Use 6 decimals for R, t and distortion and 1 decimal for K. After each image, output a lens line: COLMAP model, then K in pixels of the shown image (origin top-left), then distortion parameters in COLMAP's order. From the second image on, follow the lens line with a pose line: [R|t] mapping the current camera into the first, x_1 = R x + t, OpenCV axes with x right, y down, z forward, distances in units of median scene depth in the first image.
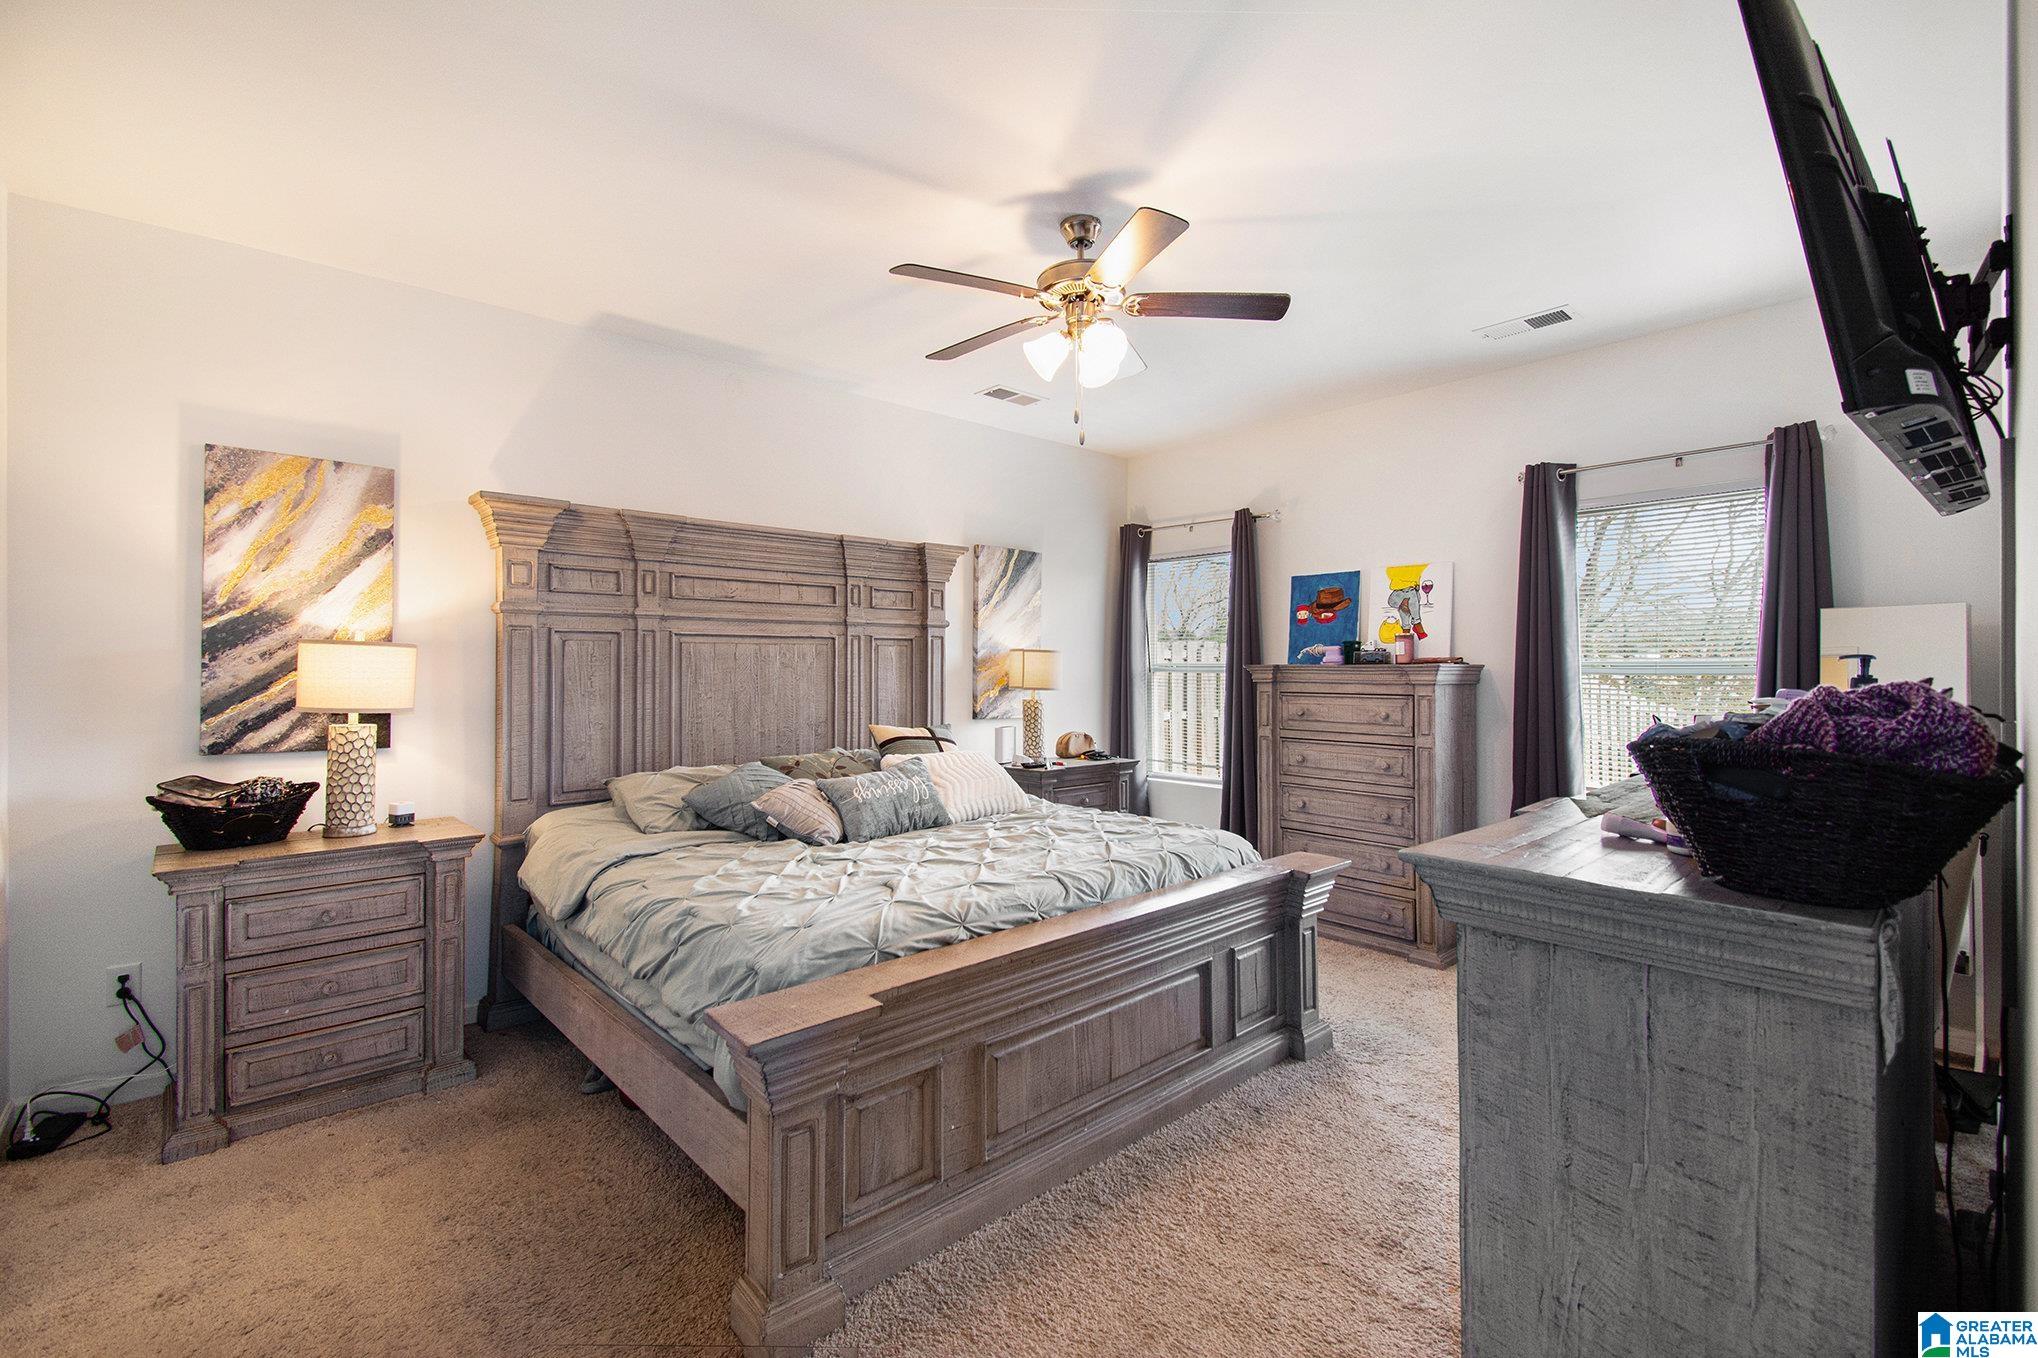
lens RADIAL K [[911.0, 0, 1020.0], [0, 911.0, 679.9], [0, 0, 1]] dist [0.001352, -0.000277]
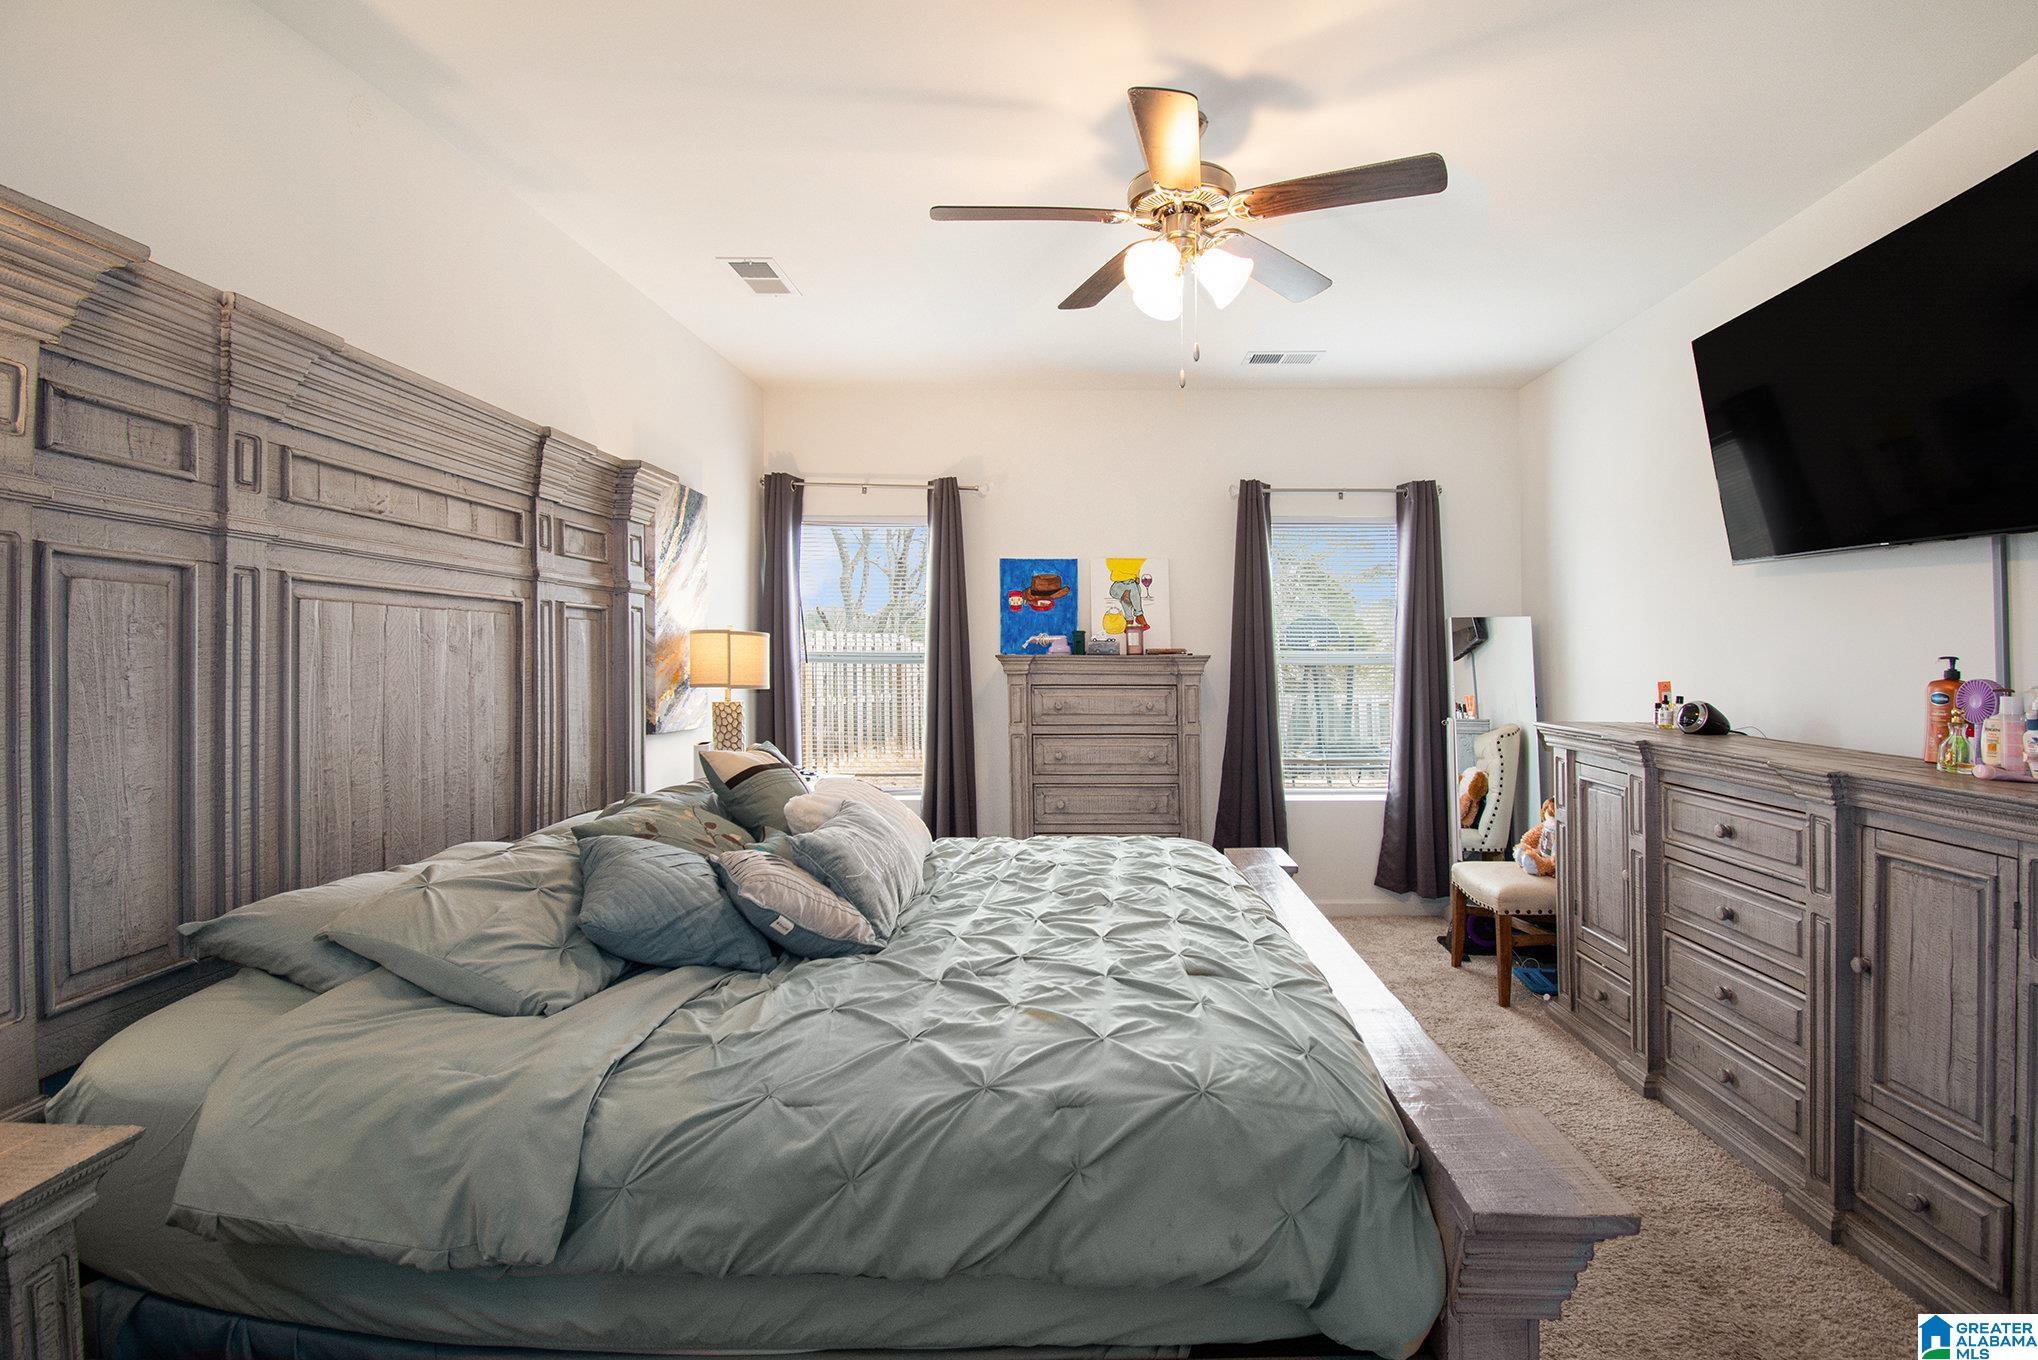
lens RADIAL K [[961.4, 0, 1080.5], [0, 961.4, 648.9], [0, 0, 1]] dist [-0.016147, -0.000356]
pose [[0.656691, 0.012321, 0.754059, -0.424408], [0.002265, 0.999830, -0.018308, -0.004555], [-0.754156, 0.013731, 0.656552, 0.336220]]
